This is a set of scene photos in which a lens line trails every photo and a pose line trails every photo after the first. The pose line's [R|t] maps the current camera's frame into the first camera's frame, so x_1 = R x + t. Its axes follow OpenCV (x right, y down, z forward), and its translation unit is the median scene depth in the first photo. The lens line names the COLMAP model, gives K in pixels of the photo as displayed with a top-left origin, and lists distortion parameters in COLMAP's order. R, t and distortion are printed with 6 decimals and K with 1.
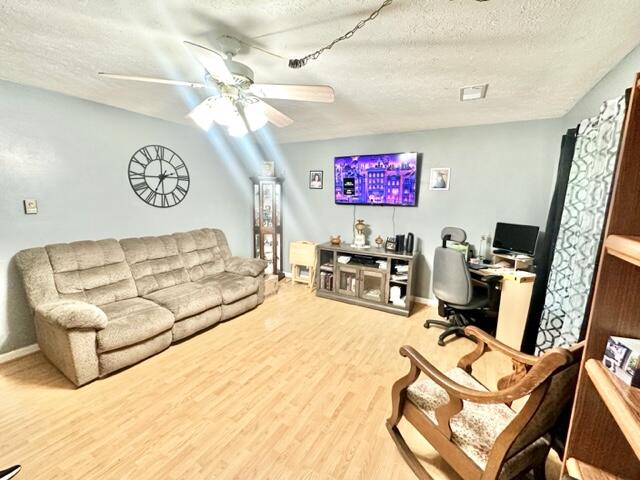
lens RADIAL K [[276.1, 0, 320.0], [0, 276.1, 240.0], [0, 0, 1]] dist [0.000343, -0.000008]
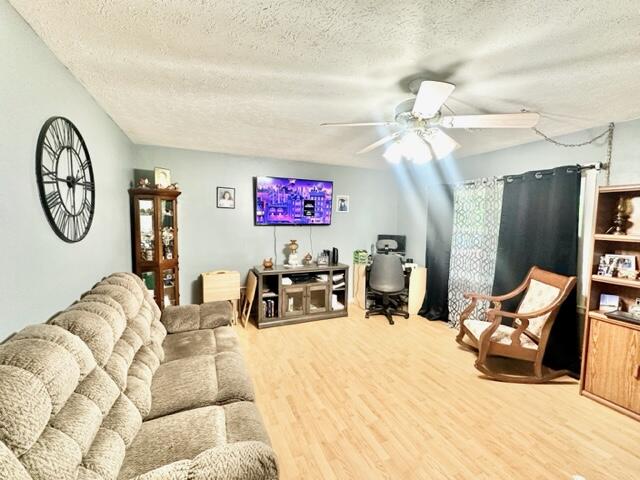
lens RADIAL K [[276.1, 0, 320.0], [0, 276.1, 240.0], [0, 0, 1]] dist [0.000343, -0.000008]
pose [[0.588521, -0.071934, 0.805275, -0.684130], [0.120511, 0.992712, 0.000603, -0.066277], [-0.799450, 0.096690, 0.592901, 0.335882]]
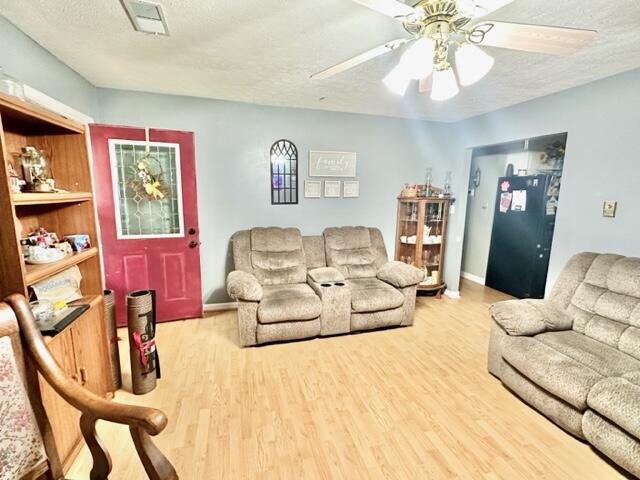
lens RADIAL K [[292.4, 0, 320.0], [0, 292.4, 240.0], [0, 0, 1]] dist [0.001476, 0.000181]
pose [[-0.690560, 0.083659, -0.718421, 0.209895], [-0.144038, 0.957485, 0.249951, -0.086312], [0.708788, 0.276086, -0.649151, 0.668972]]
